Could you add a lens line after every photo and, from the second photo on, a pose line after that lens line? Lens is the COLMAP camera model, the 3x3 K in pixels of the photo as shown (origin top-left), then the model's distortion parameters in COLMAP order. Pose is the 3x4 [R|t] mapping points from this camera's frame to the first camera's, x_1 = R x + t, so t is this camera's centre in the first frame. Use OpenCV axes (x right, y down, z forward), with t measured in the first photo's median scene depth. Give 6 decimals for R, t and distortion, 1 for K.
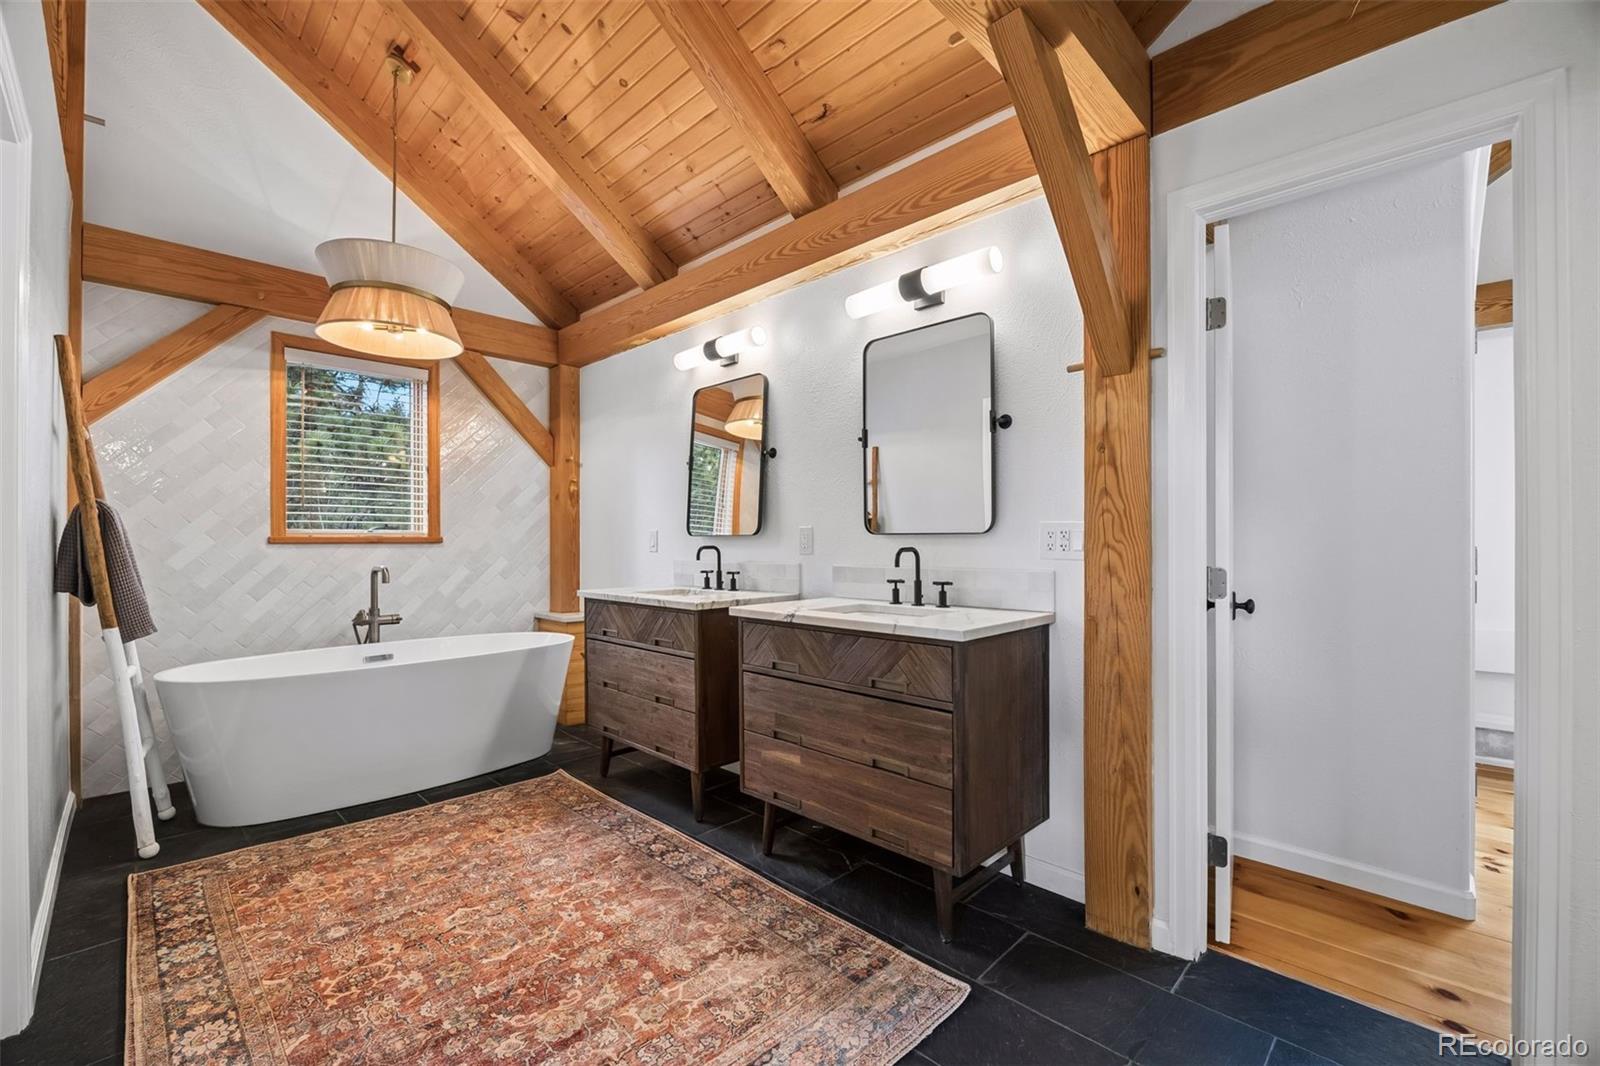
lens RADIAL K [[674.8, 0, 805.0], [0, 674.8, 537.1], [0, 0, 1]] dist [-0.010742, 0.000148]
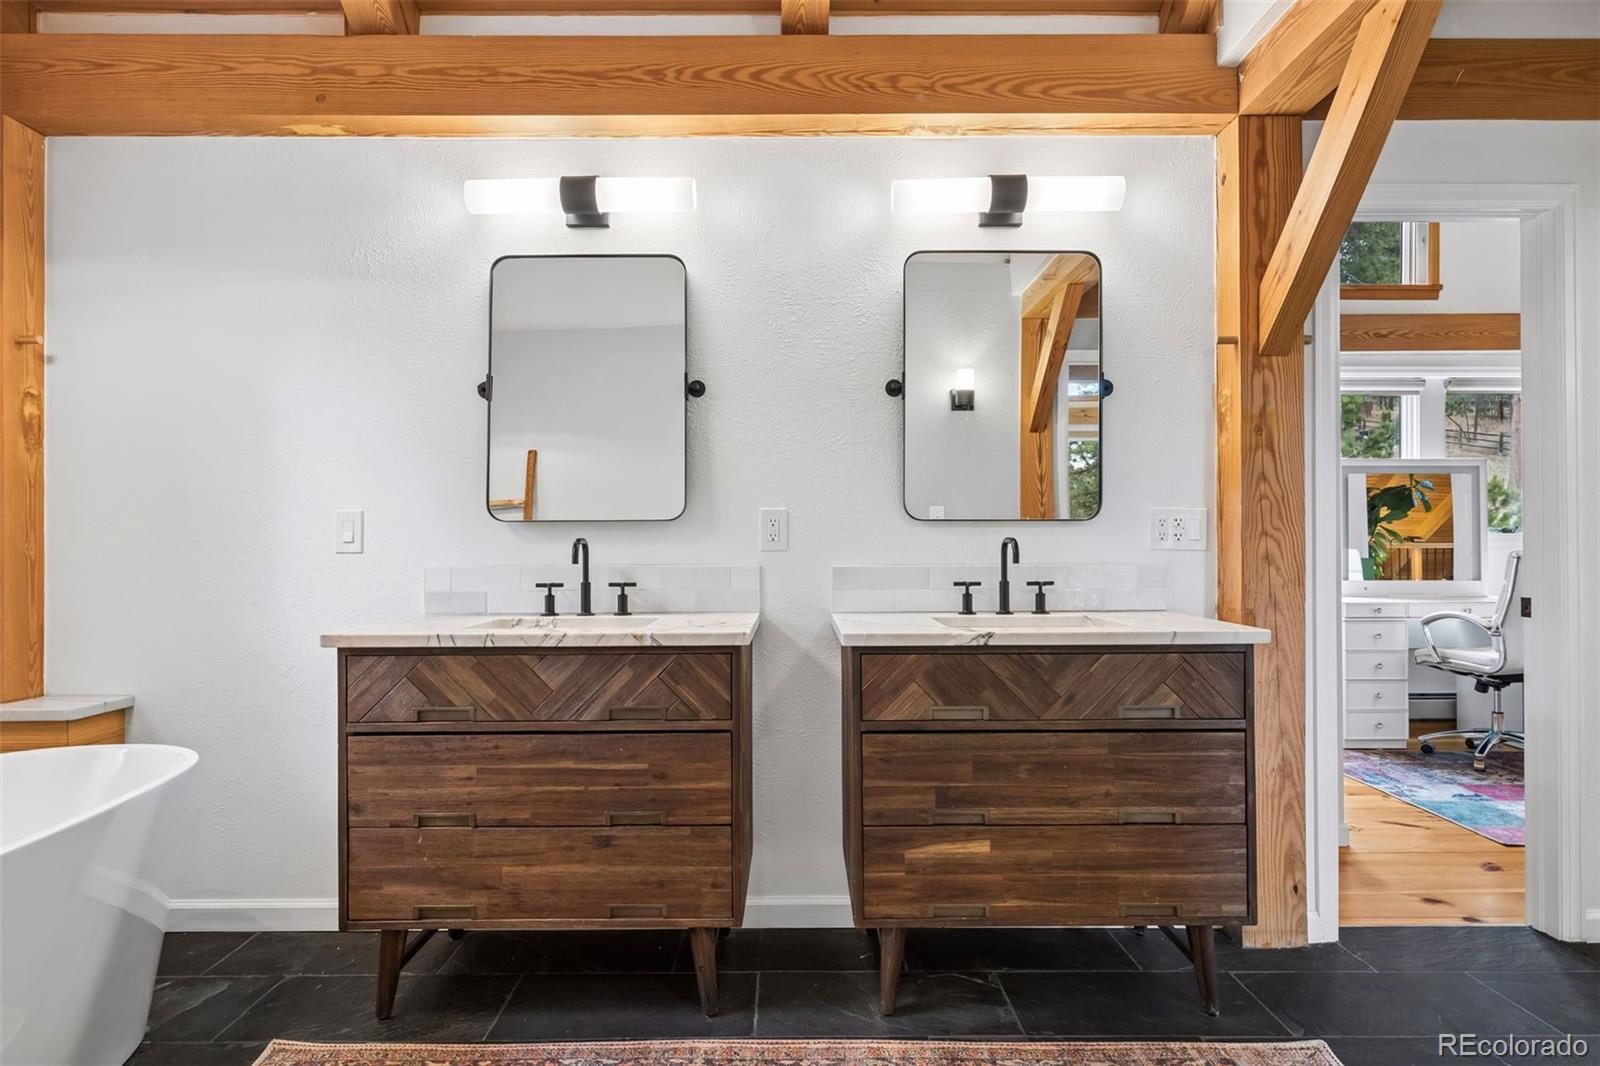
lens RADIAL K [[893.3, 0, 798.5], [0, 893.3, 539.2], [0, 0, 1]] dist [0.002734, -0.002742]
pose [[0.711384, 0.006016, 0.702778, -0.652910], [-0.001530, 0.999974, -0.007011, 0.022010], [-0.702802, 0.003912, 0.711375, 0.410099]]
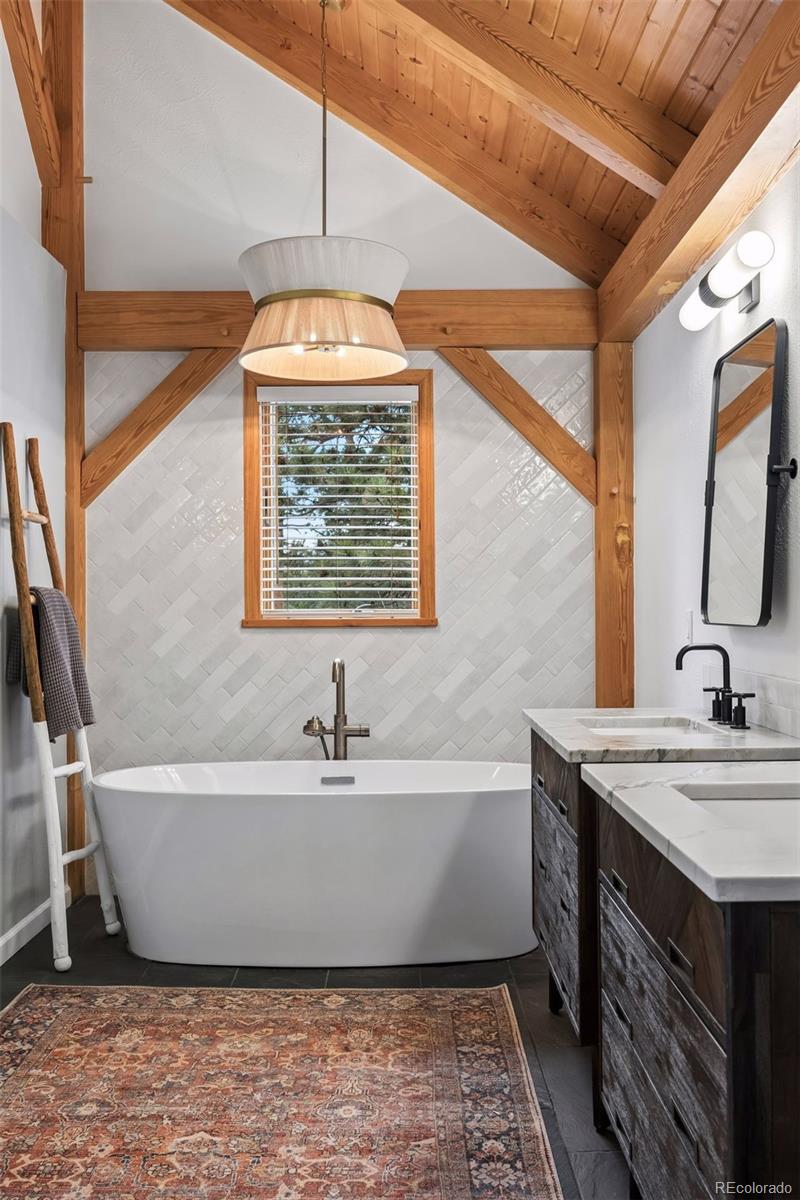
lens RADIAL K [[1119.7, 0, 400.0], [0, 1119.7, 600.0], [0, 0, 1]] dist [-0.012663, -0.004471]
pose [[0.700091, -0.004231, -0.714041, 0.409146], [0.008748, 0.999958, 0.002651, -0.033697], [0.714000, -0.008102, 0.700099, 0.218910]]
